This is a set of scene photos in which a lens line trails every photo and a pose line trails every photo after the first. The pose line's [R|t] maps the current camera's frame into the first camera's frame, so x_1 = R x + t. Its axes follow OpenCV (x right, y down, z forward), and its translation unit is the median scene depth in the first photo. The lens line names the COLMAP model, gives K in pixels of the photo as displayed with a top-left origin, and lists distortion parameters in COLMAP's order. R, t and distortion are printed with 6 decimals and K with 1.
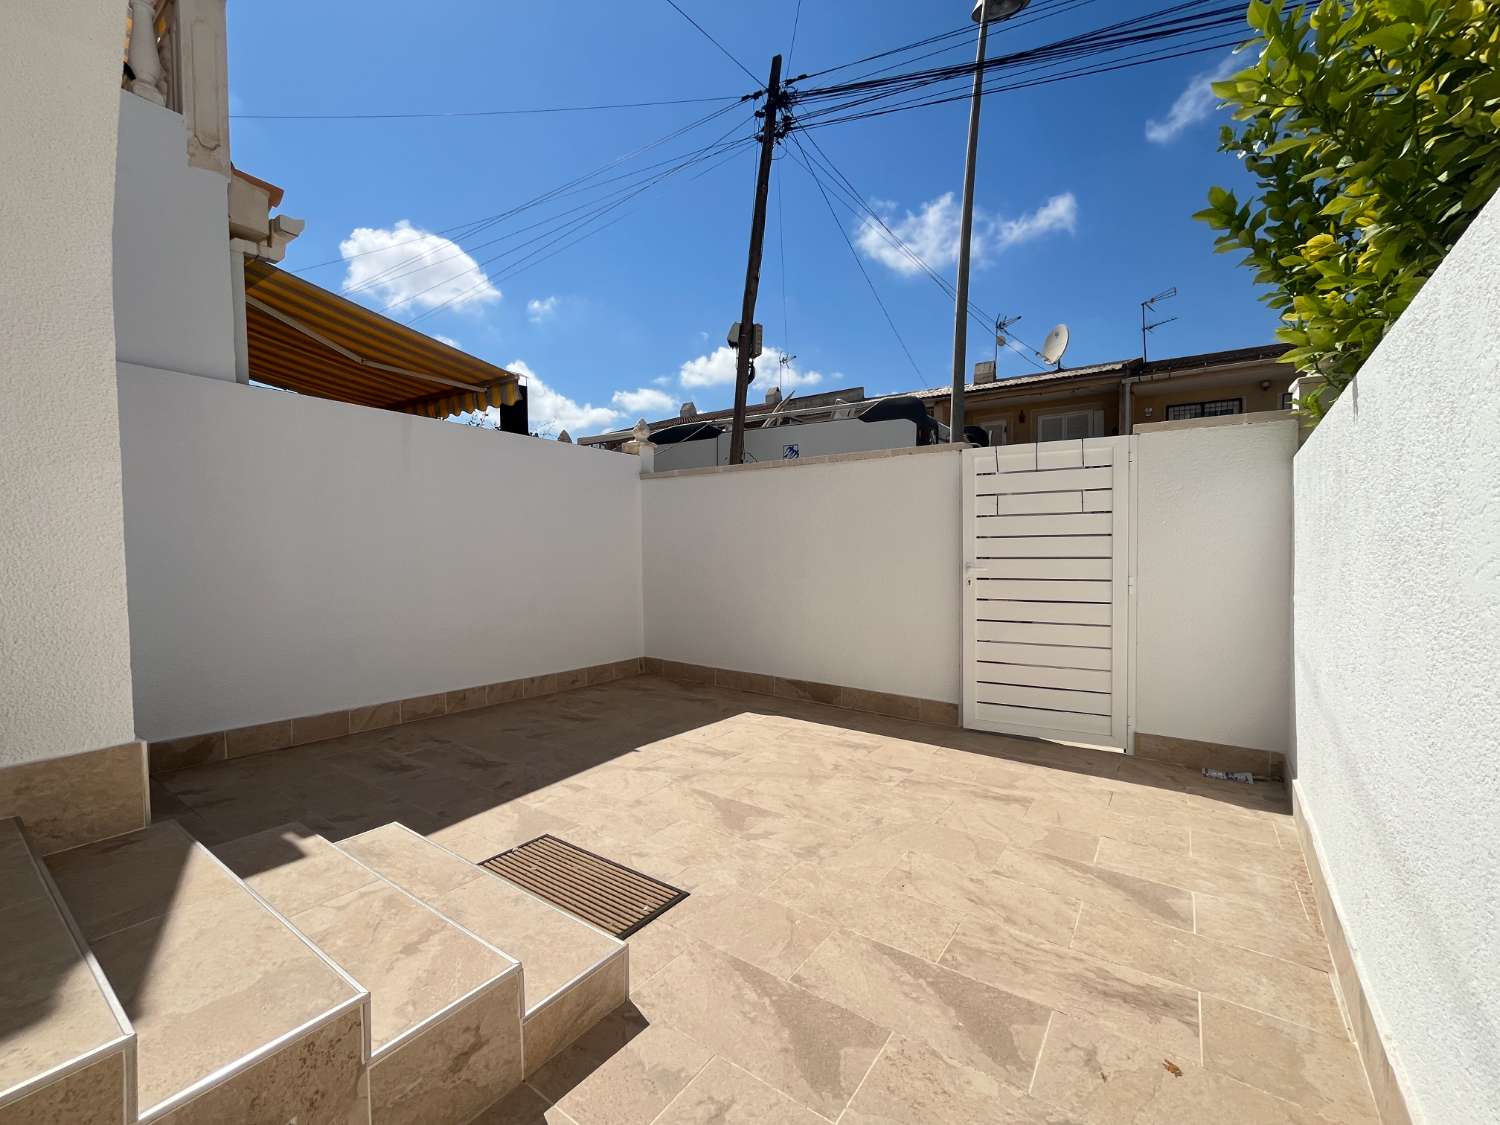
lens RADIAL K [[612.8, 0, 755.6], [0, 612.8, 557.3], [0, 0, 1]] dist [-0.003566, 0.000088]
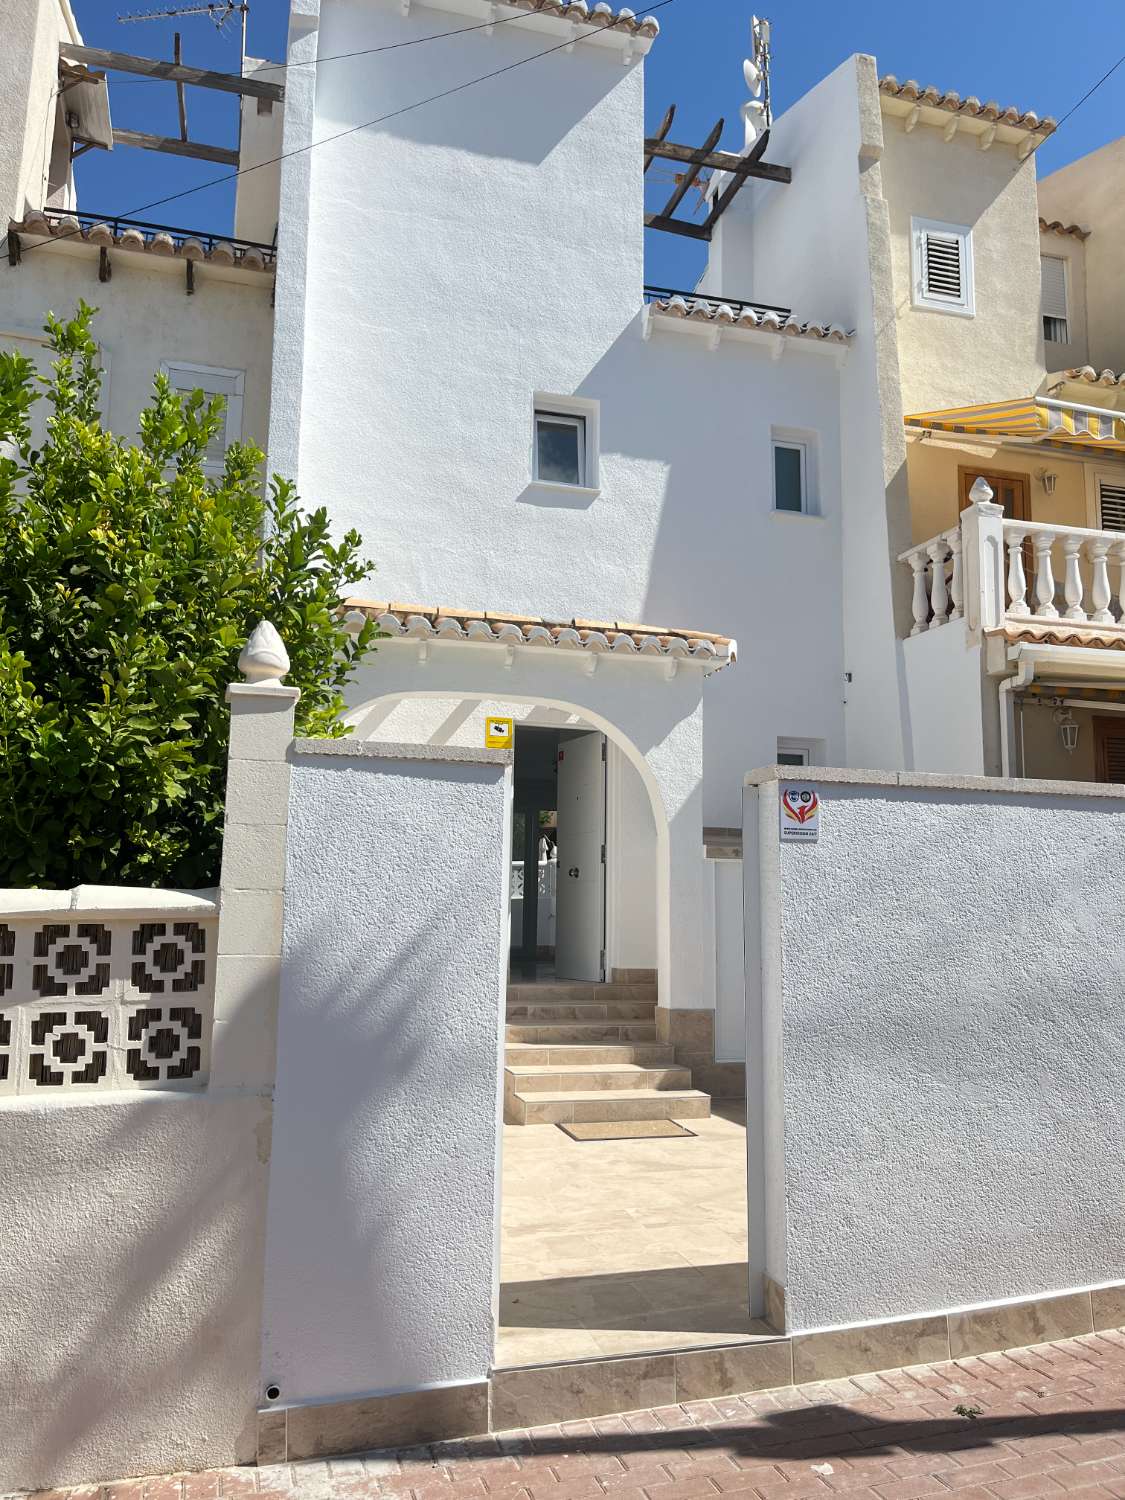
lens RADIAL K [[1130.8, 0, 566.2], [0, 1130.8, 754.3], [0, 0, 1]] dist [0.041988, -0.006946]
pose [[-0.624838, -0.109673, -0.773013, 1.805101], [-0.029494, 0.992694, -0.117000, -0.110708], [0.780197, -0.050307, -0.623507, 2.185773]]
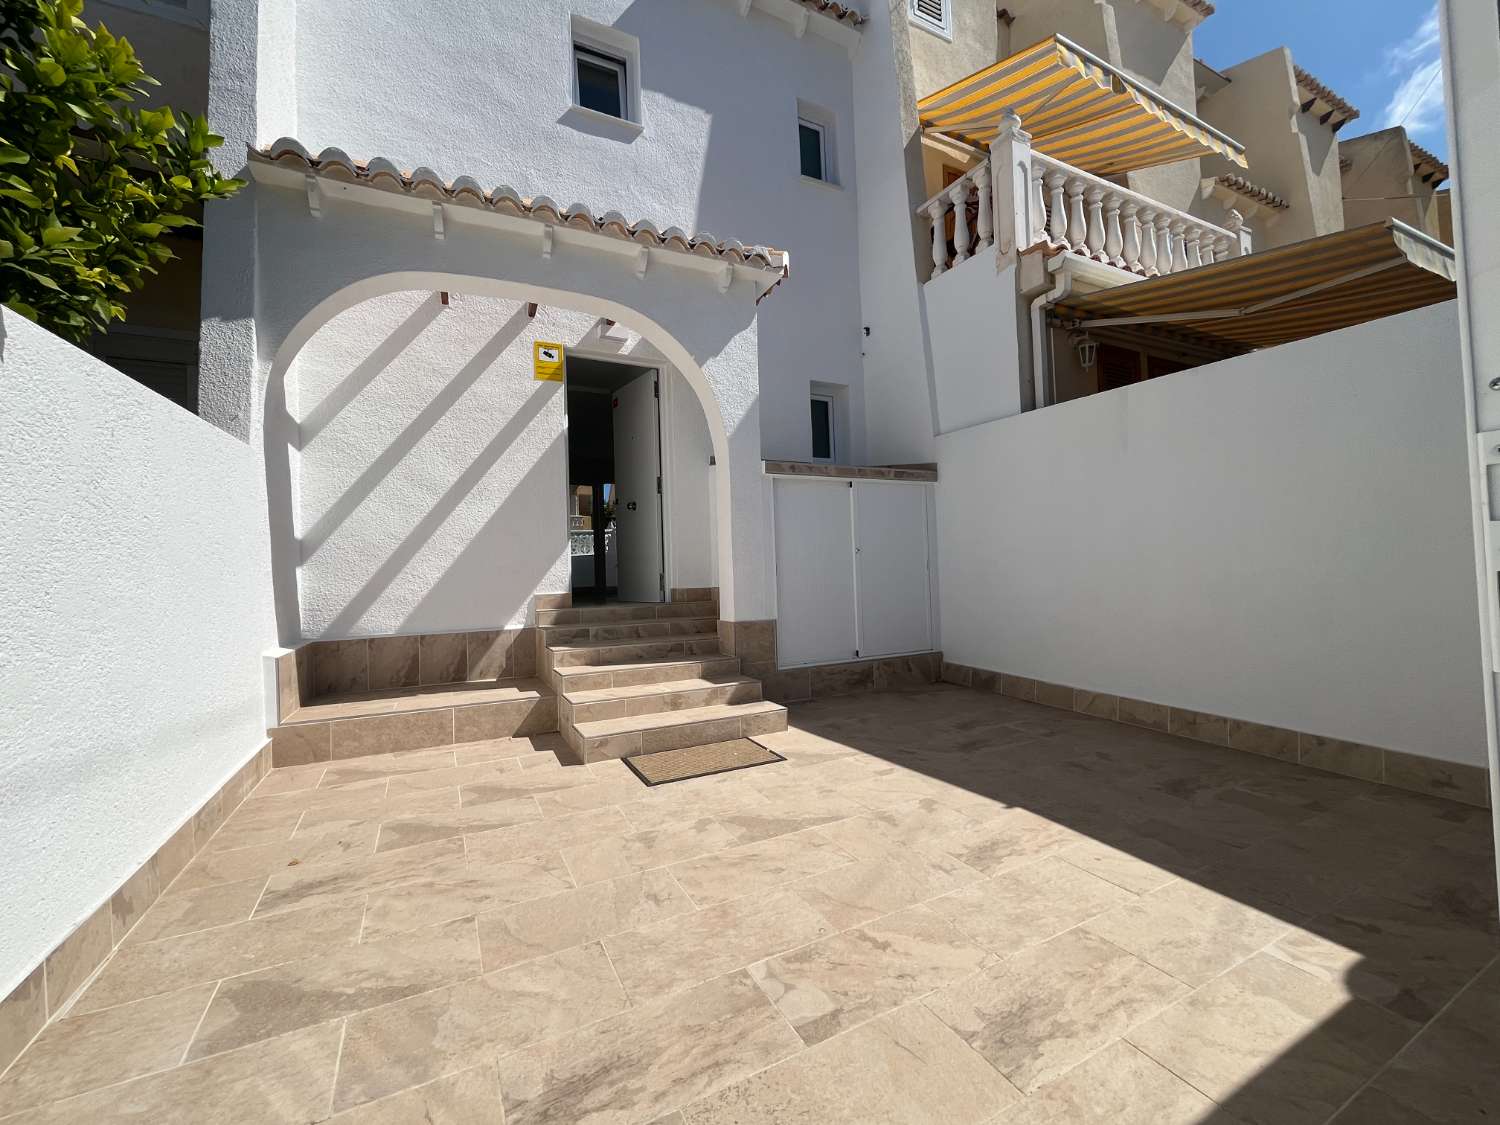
lens RADIAL K [[612.8, 0, 743.5], [0, 612.8, 561.2], [0, 0, 1]] dist [-0.003566, 0.000088]
pose [[-0.470105, 0.005405, -0.882594, 0.736689], [0.011844, 0.999930, -0.000185, 0.028944], [0.882531, -0.010540, -0.470136, 1.340431]]
